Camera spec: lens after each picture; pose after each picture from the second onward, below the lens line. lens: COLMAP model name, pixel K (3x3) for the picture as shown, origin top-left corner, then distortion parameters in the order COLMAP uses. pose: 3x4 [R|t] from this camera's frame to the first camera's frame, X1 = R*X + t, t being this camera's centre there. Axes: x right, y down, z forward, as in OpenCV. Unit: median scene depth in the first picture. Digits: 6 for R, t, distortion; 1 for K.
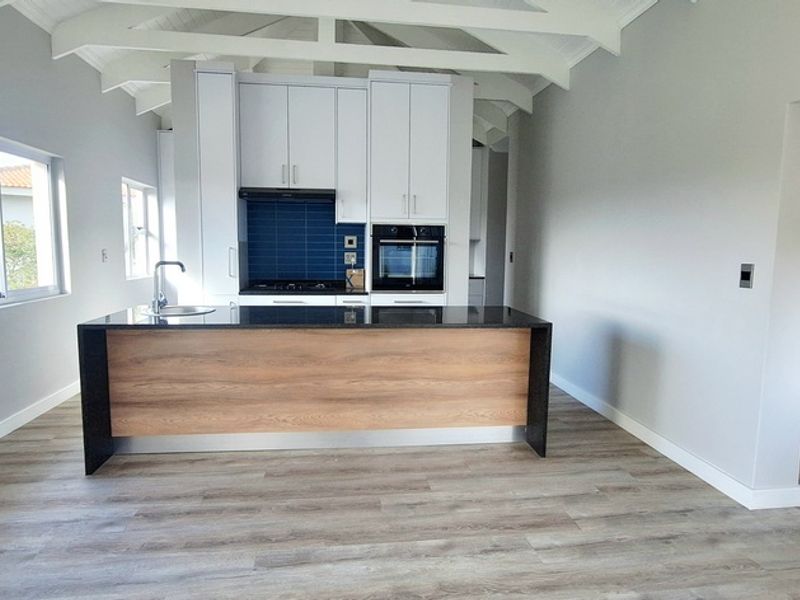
lens RADIAL K [[522.7, 0, 402.8], [0, 522.7, 301.2], [0, 0, 1]] dist [-0.009548, 0.007231]
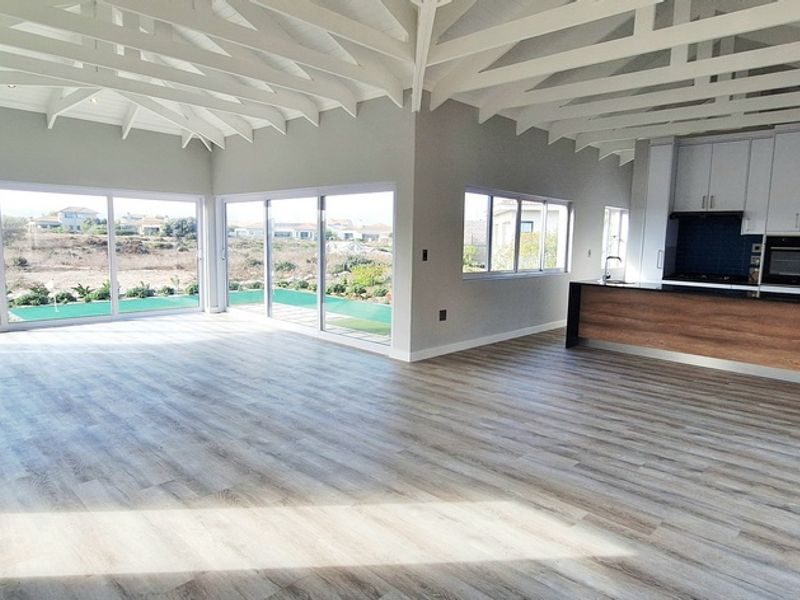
lens RADIAL K [[522.7, 0, 402.8], [0, 522.7, 301.2], [0, 0, 1]] dist [-0.009548, 0.007231]
pose [[0.628050, 0.096754, -0.772135, 0.609516], [-0.098574, 0.994139, 0.044393, 0.086549], [0.771904, 0.048231, 0.633906, -0.890907]]
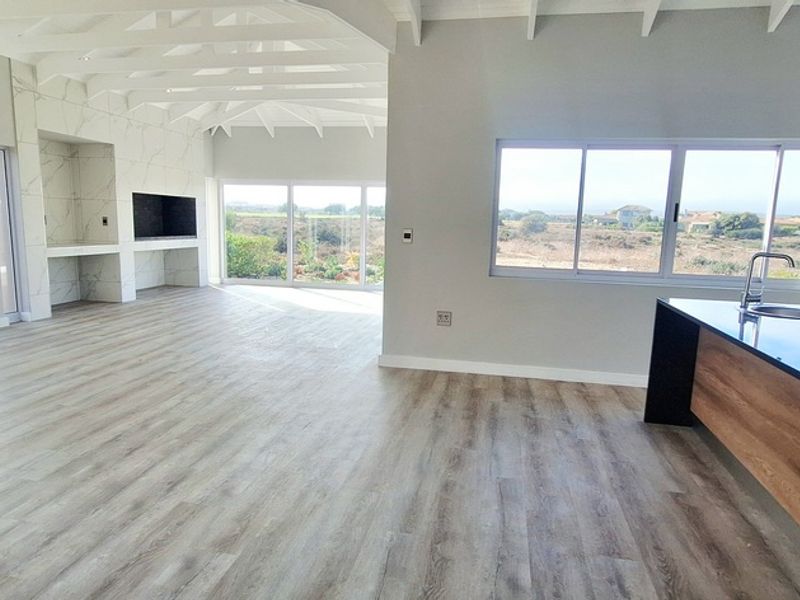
lens RADIAL K [[522.7, 0, 402.8], [0, 522.7, 301.2], [0, 0, 1]] dist [-0.009548, 0.007231]
pose [[-0.322821, 0.124142, -0.938283, 0.604554], [-0.136243, 0.974940, 0.175867, -0.069434], [0.936603, 0.184608, -0.297818, 0.684758]]
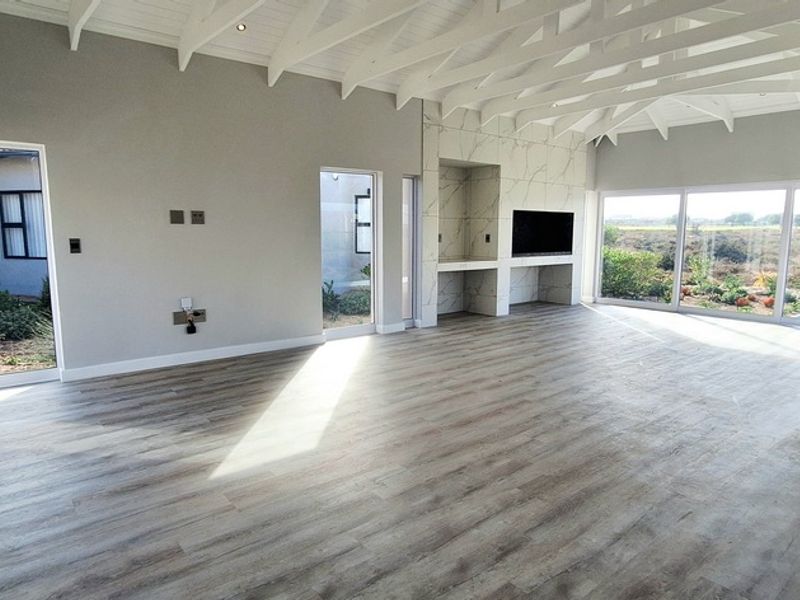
lens RADIAL K [[522.7, 0, 402.8], [0, 522.7, 301.2], [0, 0, 1]] dist [-0.009548, 0.007231]
pose [[-0.854008, 0.057845, -0.517033, 0.450428], [-0.069557, 0.972183, 0.223658, -0.064109], [0.515589, 0.226969, -0.826229, 0.588111]]
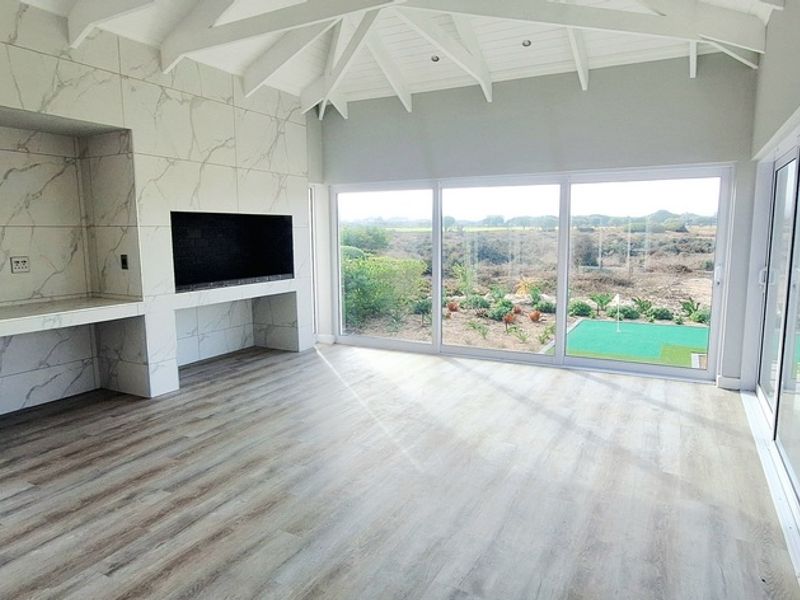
lens RADIAL K [[522.7, 0, 402.8], [0, 522.7, 301.2], [0, 0, 1]] dist [-0.009548, 0.007231]
pose [[-0.585907, 0.101861, -0.803951, -0.464668], [-0.087458, 0.978327, 0.187692, -0.049289], [0.805645, 0.180282, -0.564300, 0.091511]]
